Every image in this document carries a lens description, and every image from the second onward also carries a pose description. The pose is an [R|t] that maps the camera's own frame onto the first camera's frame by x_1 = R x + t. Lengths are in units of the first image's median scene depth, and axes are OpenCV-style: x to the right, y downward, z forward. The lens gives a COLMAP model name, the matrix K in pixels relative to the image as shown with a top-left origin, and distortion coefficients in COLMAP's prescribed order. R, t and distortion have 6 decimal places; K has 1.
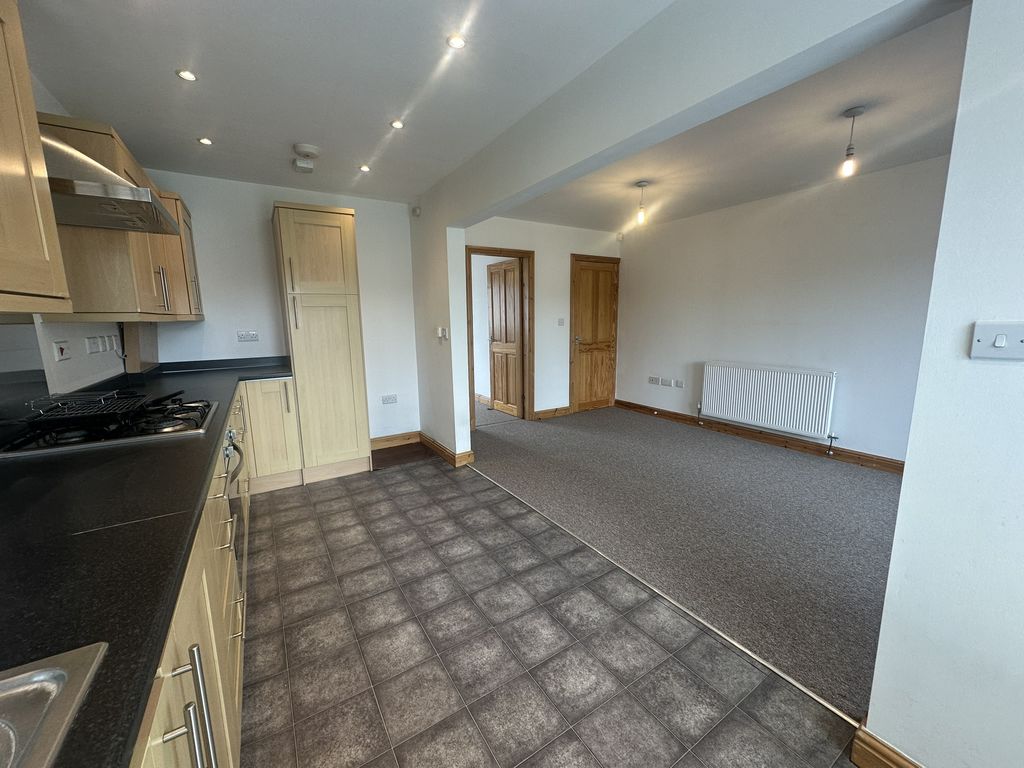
lens RADIAL K [[405.6, 0, 511.2], [0, 405.6, 383.3], [0, 0, 1]] dist [-0.003692, -0.000269]
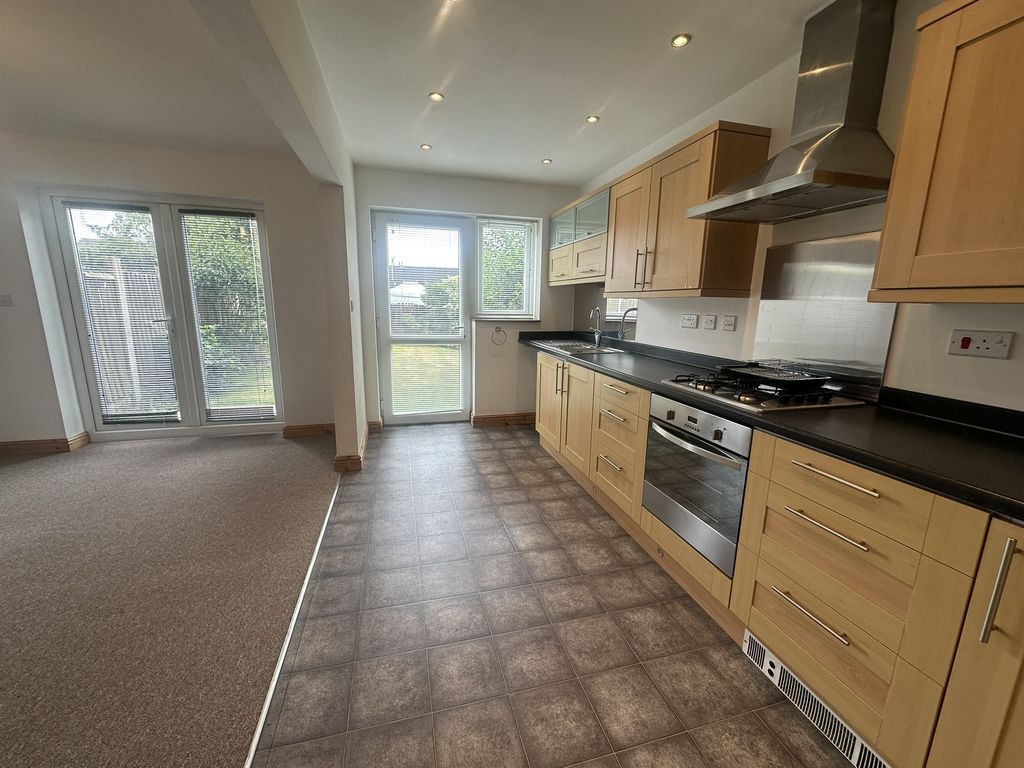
lens RADIAL K [[405.6, 0, 511.2], [0, 405.6, 383.3], [0, 0, 1]] dist [-0.003692, -0.000269]
pose [[-0.957815, -0.060785, 0.280884, -0.483860], [0.039968, 0.939702, 0.339650, -0.269871], [-0.284593, 0.336549, -0.897631, 1.770155]]
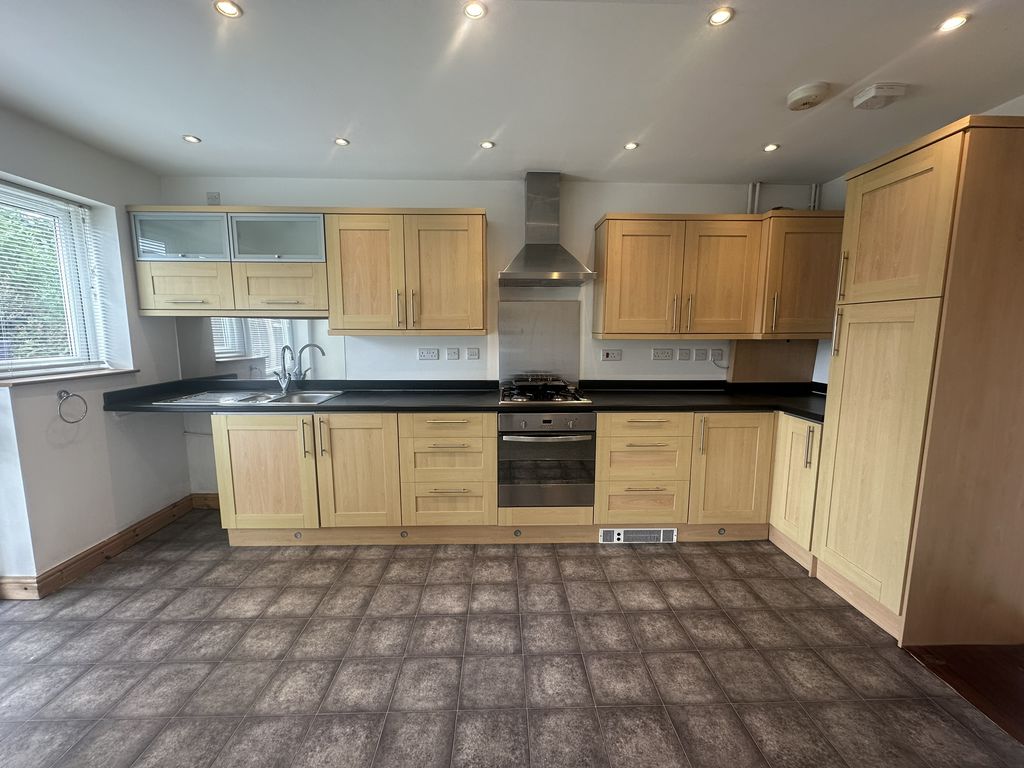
lens RADIAL K [[405.6, 0, 511.2], [0, 405.6, 383.3], [0, 0, 1]] dist [-0.003692, -0.000269]
pose [[-0.509429, 0.122703, -0.851719, 0.518793], [-0.133839, 0.966438, 0.219282, -0.261538], [0.850041, 0.225702, -0.475909, 1.374592]]
